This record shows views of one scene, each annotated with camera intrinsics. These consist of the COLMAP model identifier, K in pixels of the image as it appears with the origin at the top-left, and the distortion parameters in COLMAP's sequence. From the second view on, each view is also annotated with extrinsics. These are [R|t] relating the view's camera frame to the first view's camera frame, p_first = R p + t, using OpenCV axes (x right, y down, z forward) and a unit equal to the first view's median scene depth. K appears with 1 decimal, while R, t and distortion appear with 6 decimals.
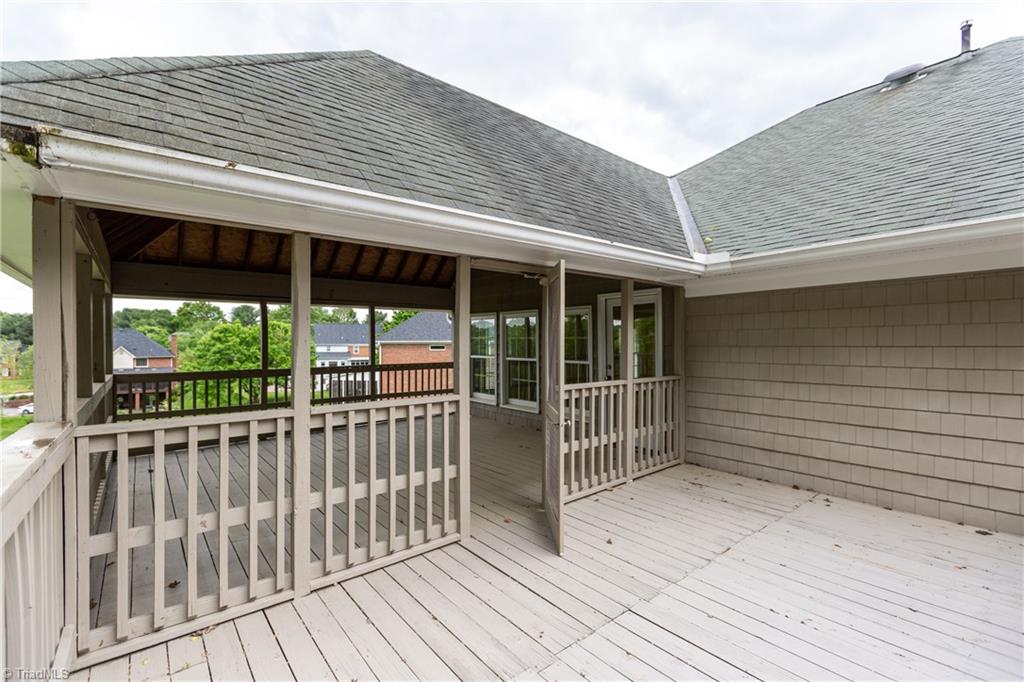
lens RADIAL K [[459.6, 0, 511.1], [0, 459.6, 351.2], [0, 0, 1]] dist [-0.000349, 0.000000]
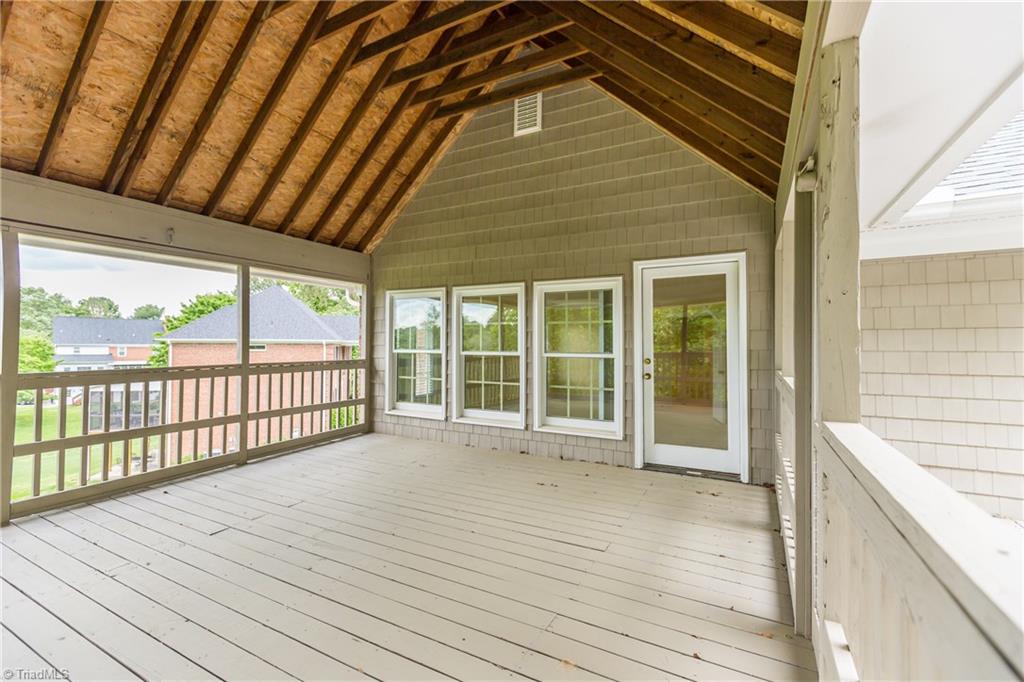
lens RADIAL K [[455.8, 0, 510.4], [0, 455.8, 328.9], [0, 0, 1]] dist [0.047721, -0.000081]
pose [[0.924760, -0.006747, 0.380490, -0.226322], [0.018671, 0.999443, -0.027656, 0.000618], [-0.380092, 0.032679, 0.924371, 0.348042]]
